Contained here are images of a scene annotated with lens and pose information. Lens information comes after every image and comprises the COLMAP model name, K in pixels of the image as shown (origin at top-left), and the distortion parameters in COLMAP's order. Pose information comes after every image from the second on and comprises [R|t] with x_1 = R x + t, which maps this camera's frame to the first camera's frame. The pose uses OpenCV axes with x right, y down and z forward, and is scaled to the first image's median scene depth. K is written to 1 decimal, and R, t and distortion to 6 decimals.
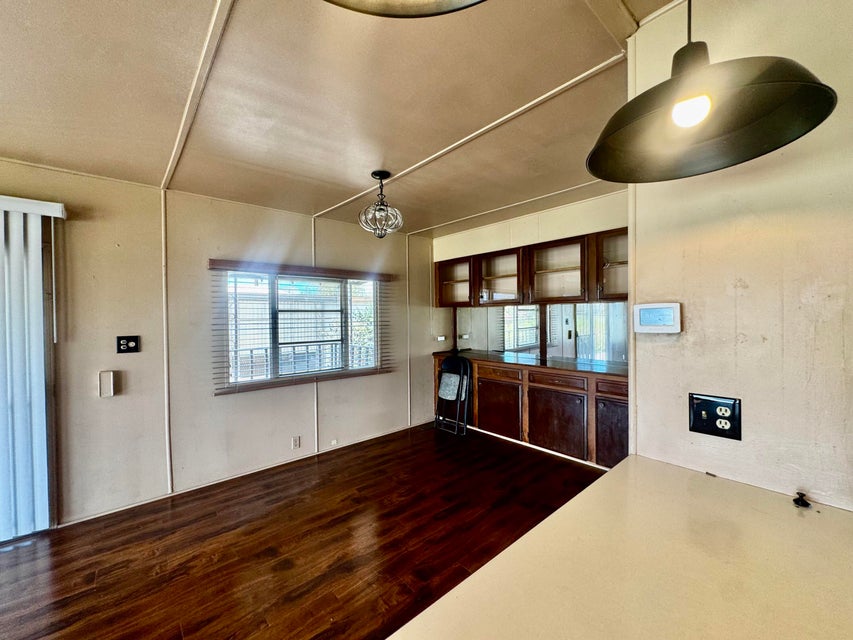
lens RADIAL K [[345.3, 0, 425.5], [0, 345.3, 308.3], [0, 0, 1]] dist [0.000493, -0.000754]
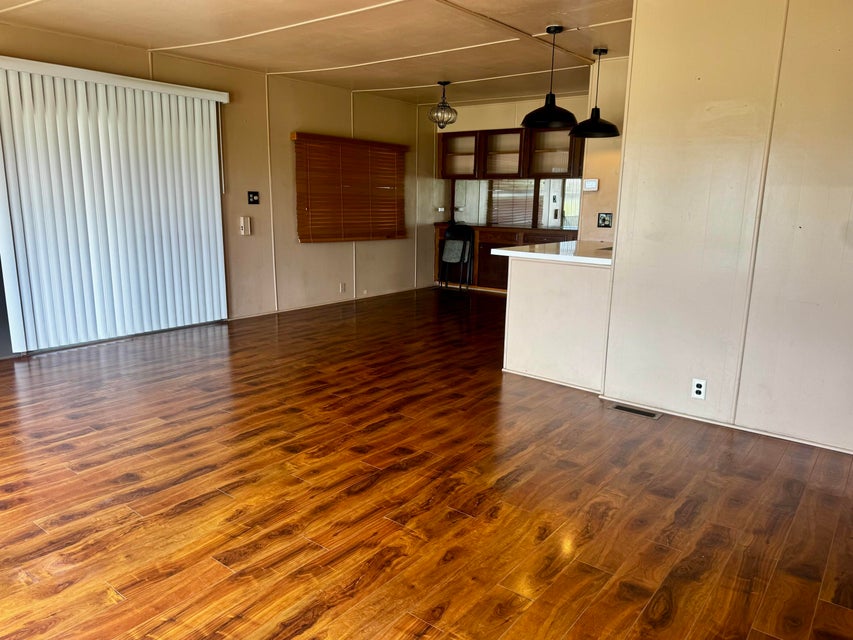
lens RADIAL K [[612.8, 0, 426.7], [0, 612.8, 316.6], [0, 0, 1]] dist [0.046786, -0.063211]
pose [[0.980696, -0.009321, 0.195315, -0.404028], [-0.032553, 0.977141, 0.210085, 0.017480], [-0.192808, -0.212388, 0.957975, -0.932239]]
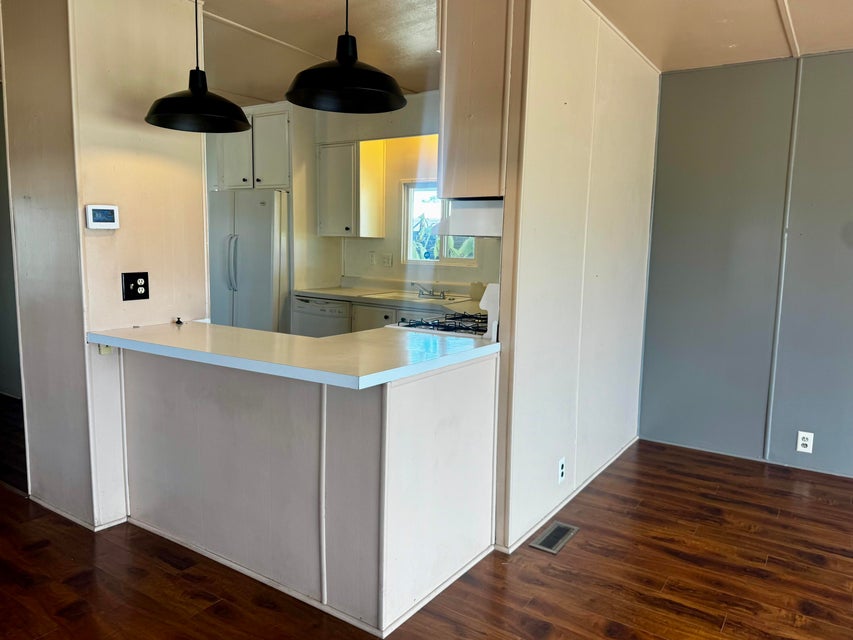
lens RADIAL K [[612.8, 0, 429.6], [0, 612.8, 314.3], [0, 0, 1]] dist [0.046786, -0.063211]
pose [[-0.256635, -0.111116, 0.960100, -0.502240], [-0.031807, 0.993802, 0.106515, 0.028321], [-0.965985, -0.003202, -0.258578, 0.119565]]
